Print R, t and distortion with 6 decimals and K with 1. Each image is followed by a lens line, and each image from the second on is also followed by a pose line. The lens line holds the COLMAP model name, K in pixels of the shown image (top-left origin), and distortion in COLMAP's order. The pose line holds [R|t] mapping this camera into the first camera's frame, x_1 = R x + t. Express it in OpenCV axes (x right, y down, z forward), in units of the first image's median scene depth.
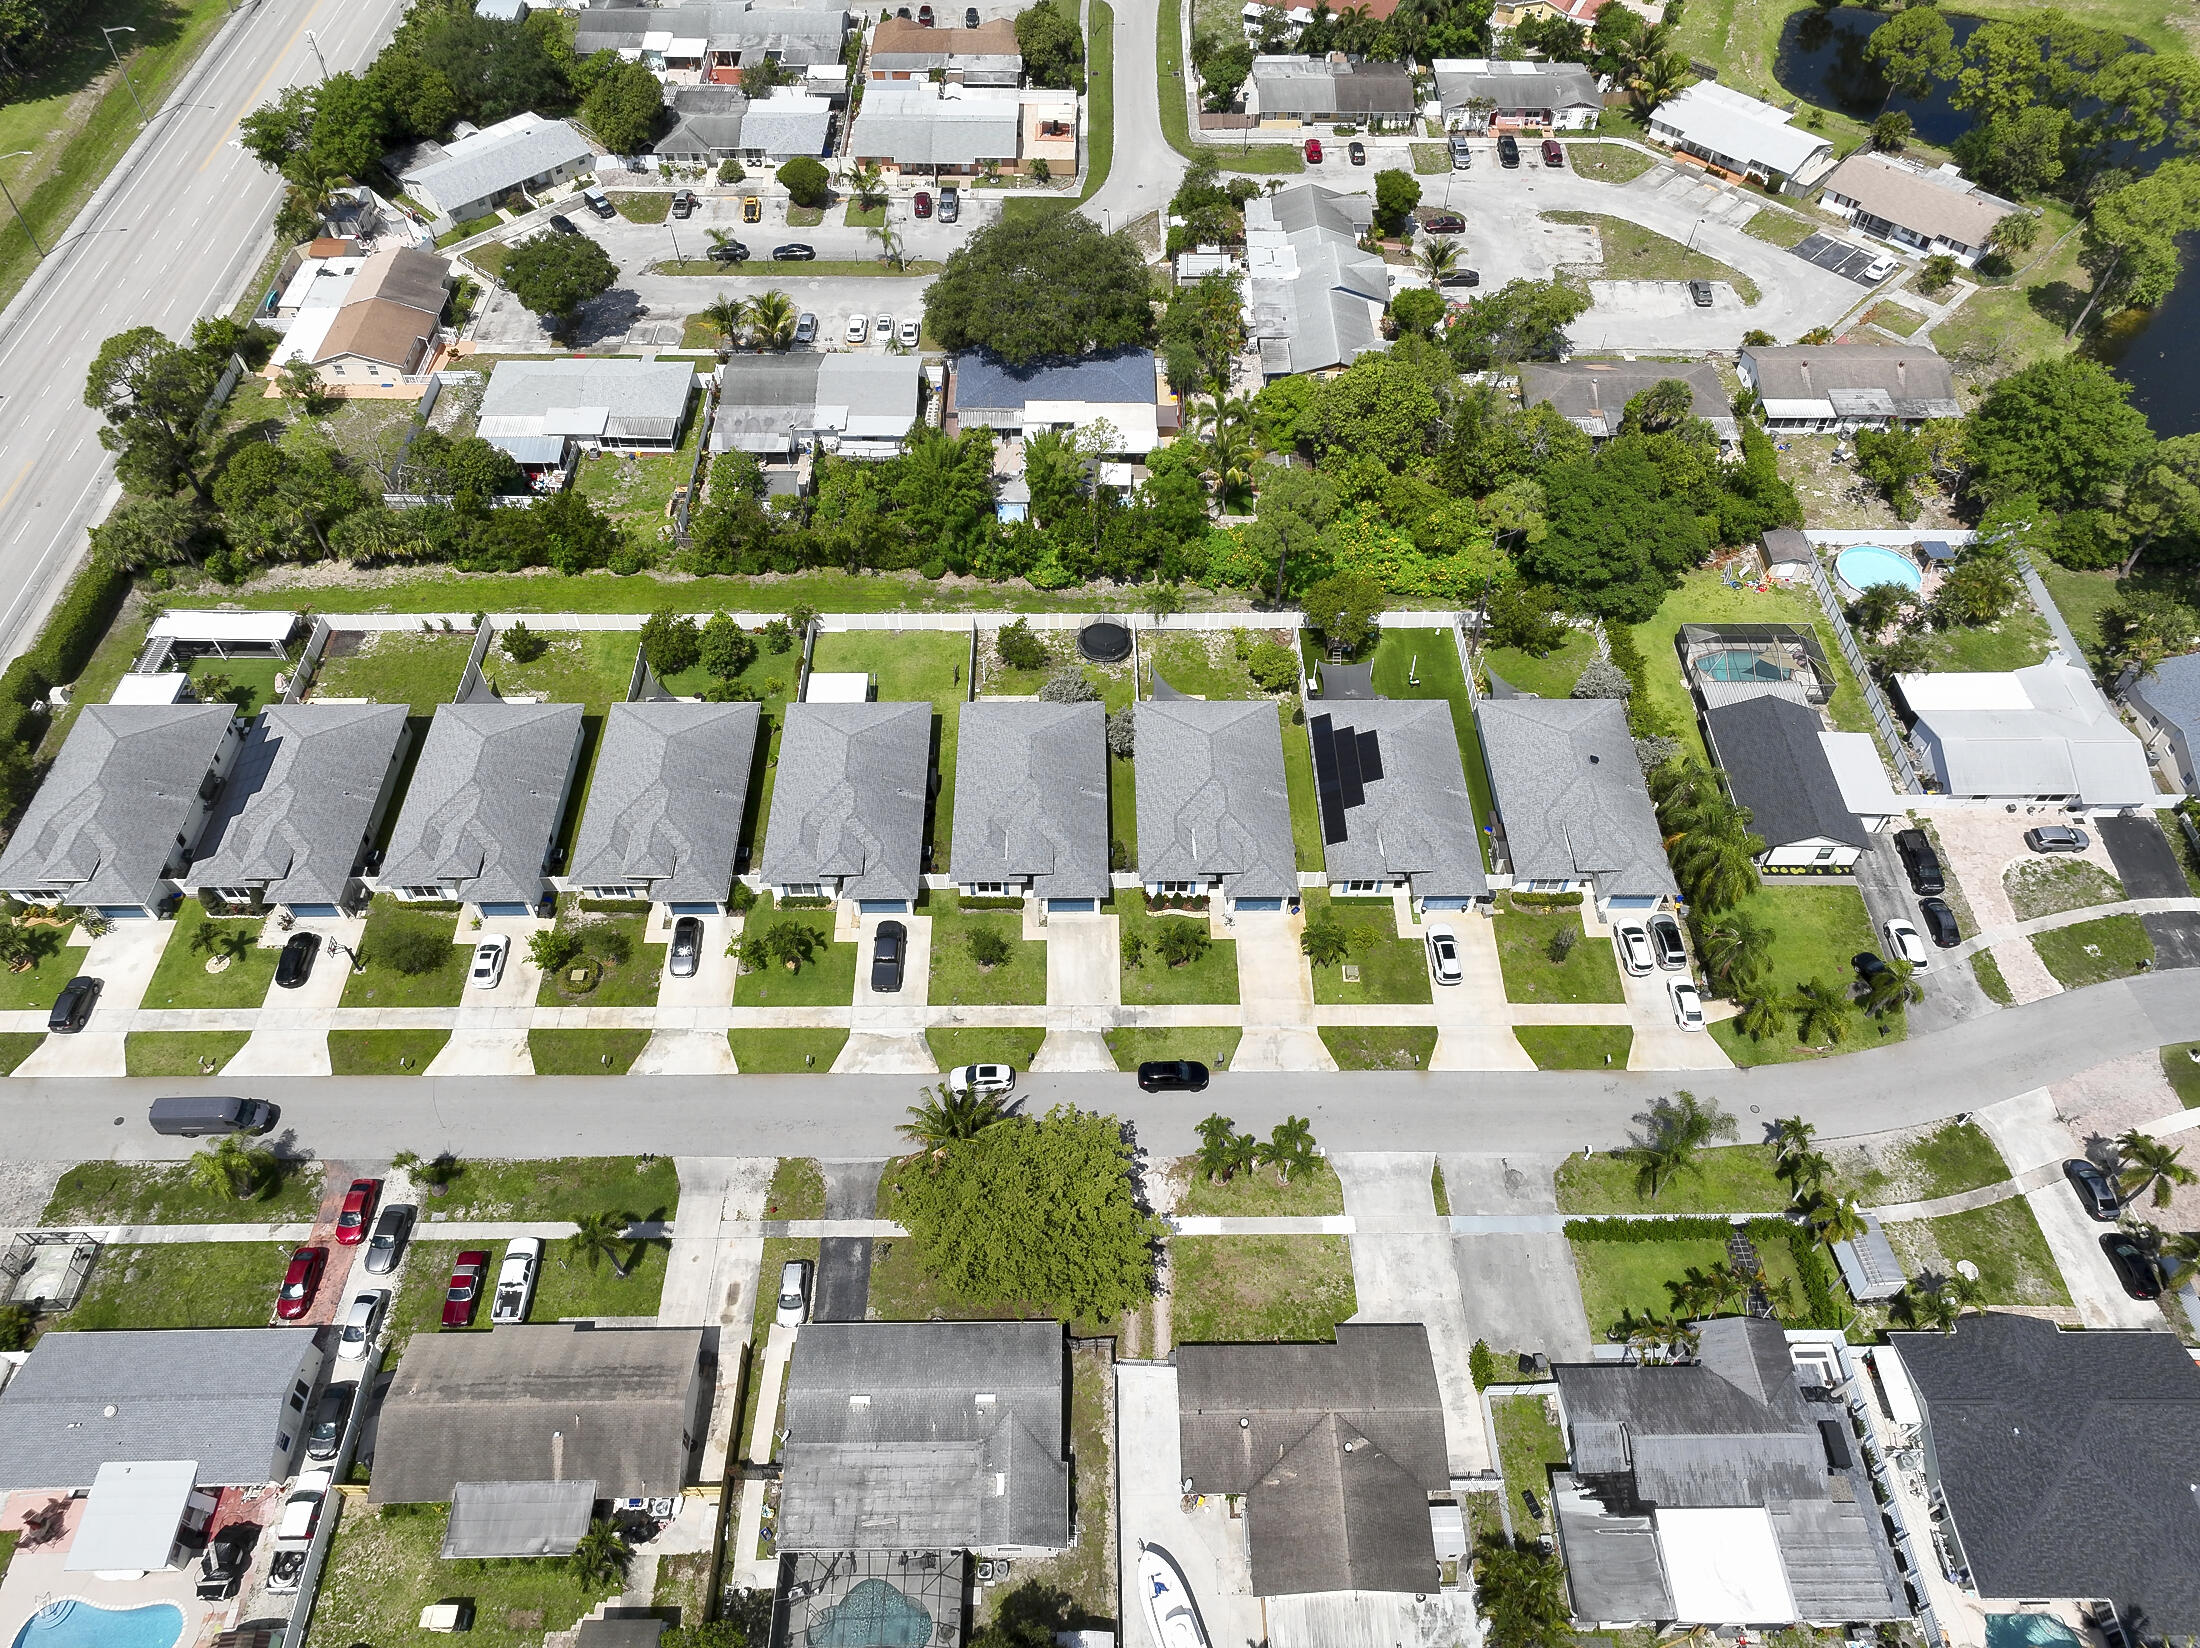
lens RADIAL K [[1547.0, 0, 1101.5], [0, 1547.0, 823.3], [0, 0, 1]] dist [-0.003413, 0.018592]
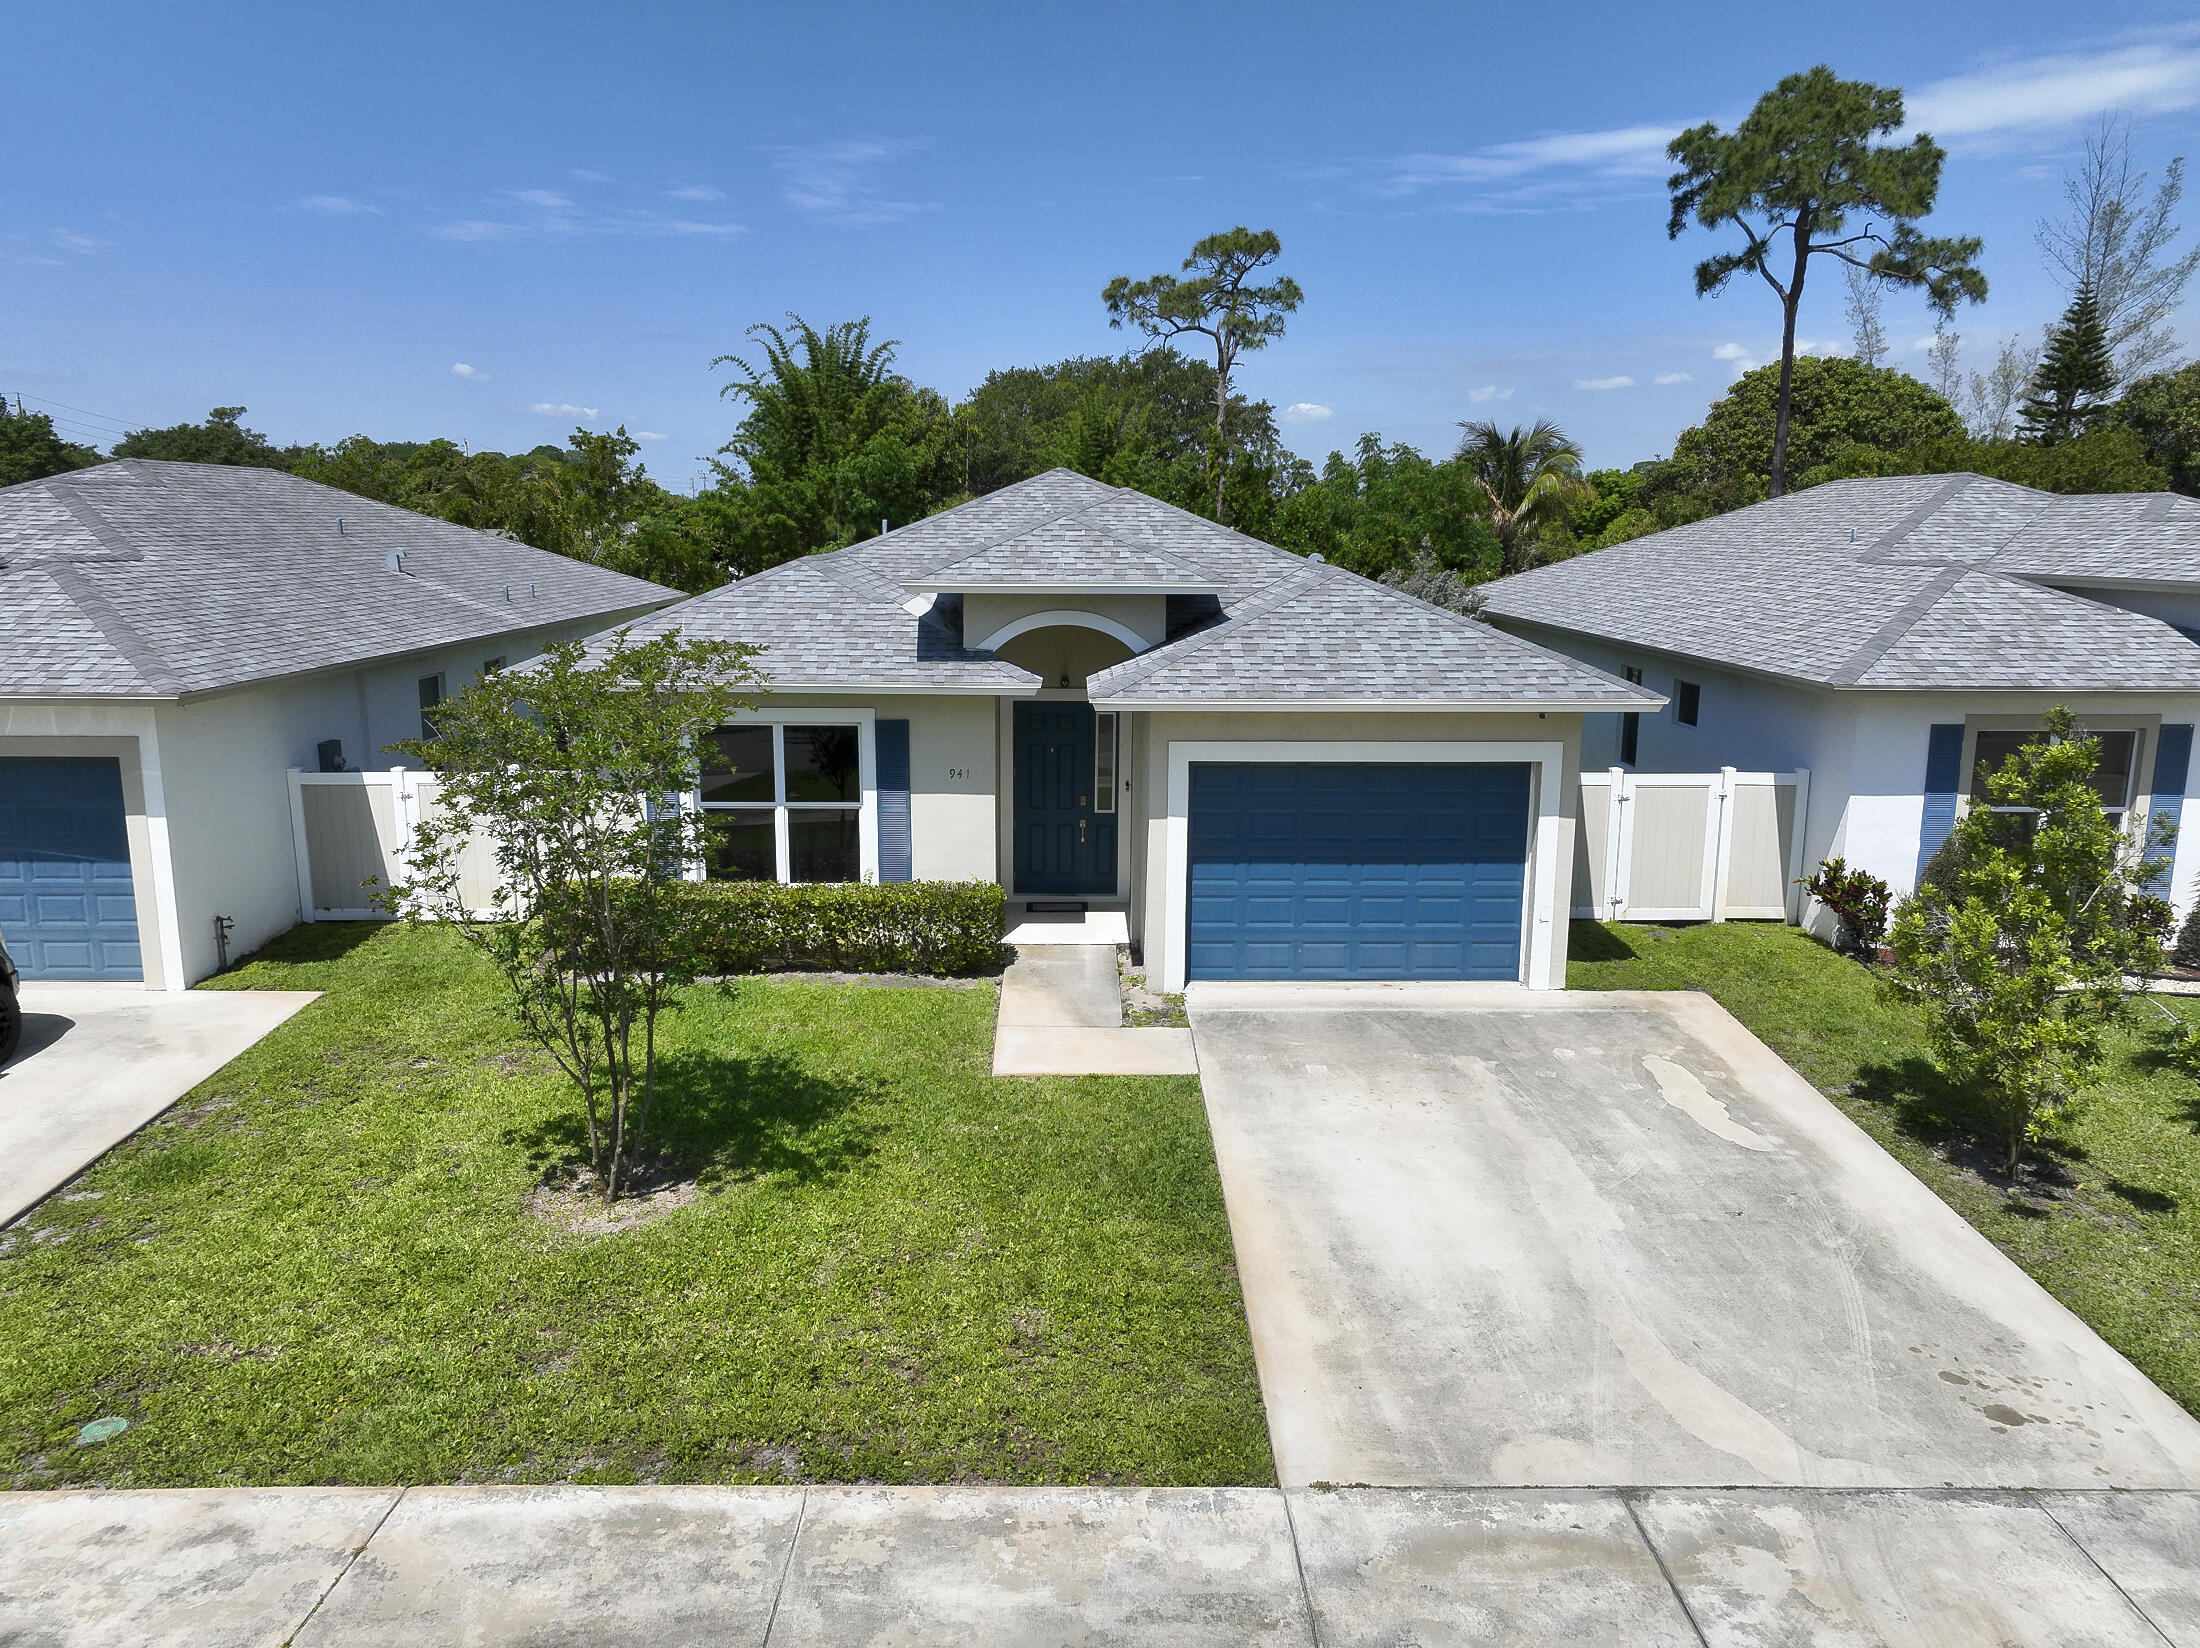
lens RADIAL K [[1547.0, 0, 1101.5], [0, 1547.0, 823.3], [0, 0, 1]] dist [-0.003413, 0.018592]
pose [[0.999982, -0.003165, 0.005099, -0.043273], [0.005711, 0.763145, -0.646202, 0.137751], [-0.001846, 0.646219, 0.763149, 0.899246]]
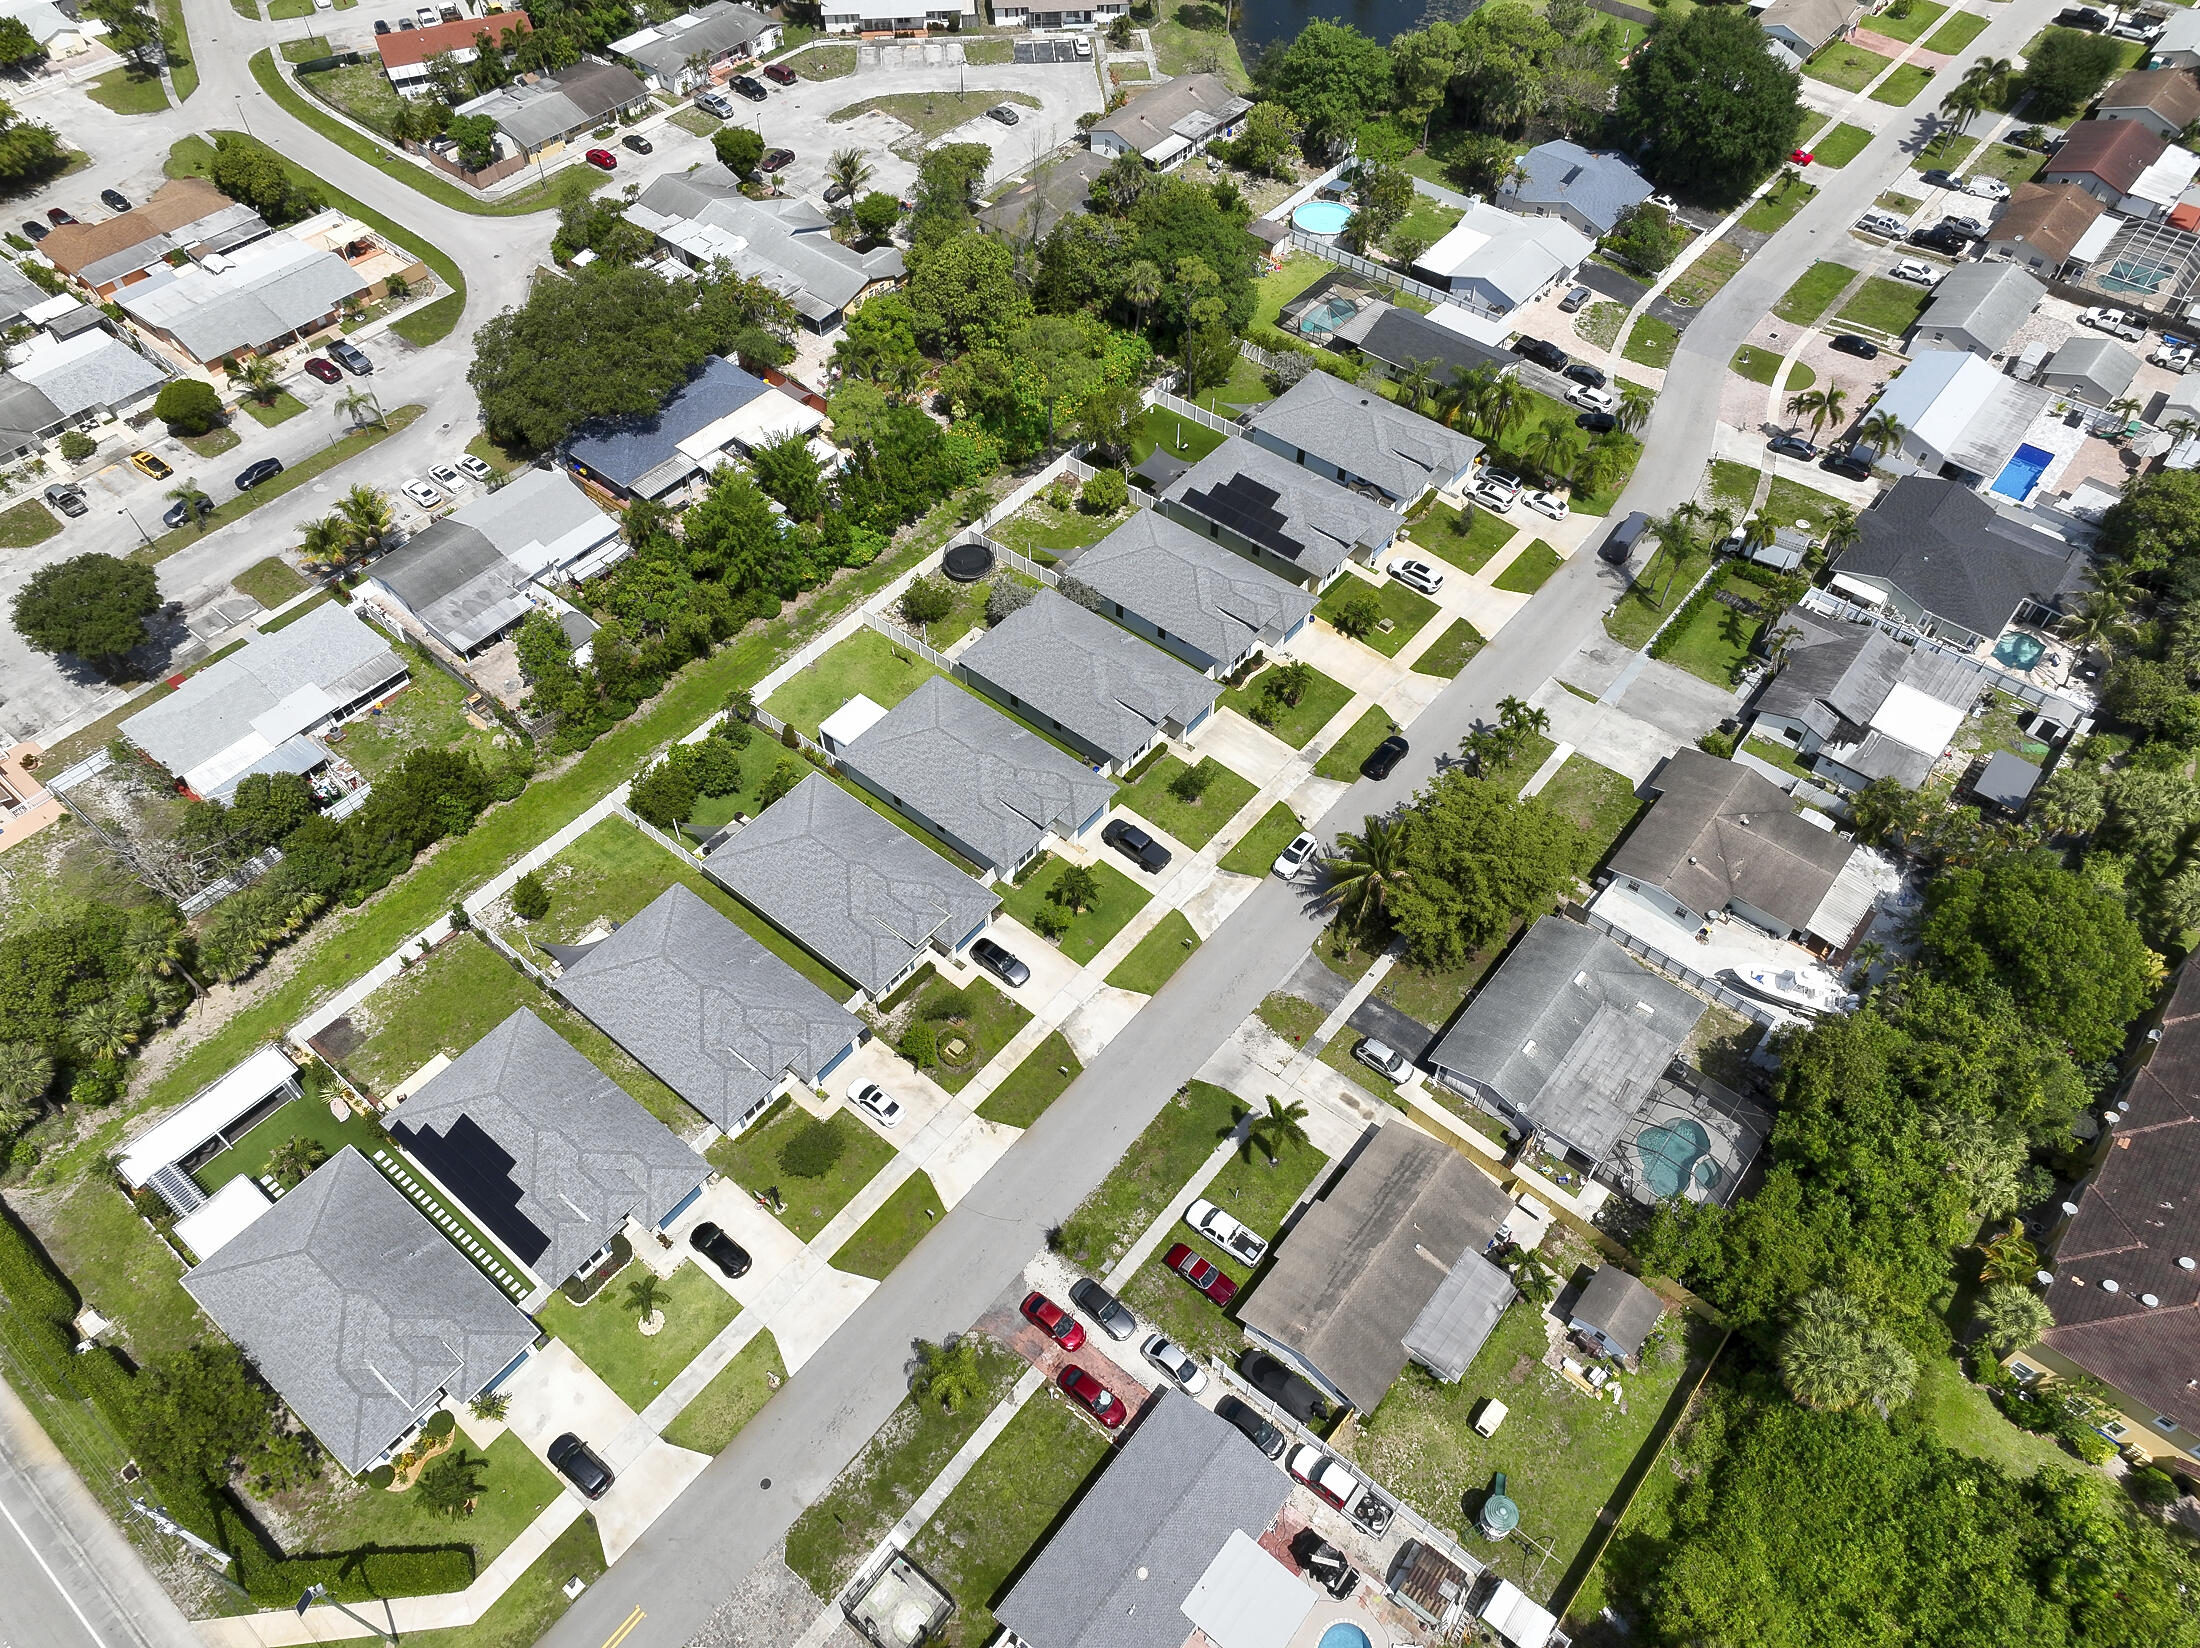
lens RADIAL K [[1552.7, 0, 1101.9], [0, 1552.7, 820.5], [0, 0, 1]] dist [-0.010986, 0.030973]
pose [[0.642217, -0.595924, 0.482111, -0.649588], [0.598518, 0.782797, 0.170311, -0.122430], [-0.478887, 0.179176, 0.859397, 0.088592]]
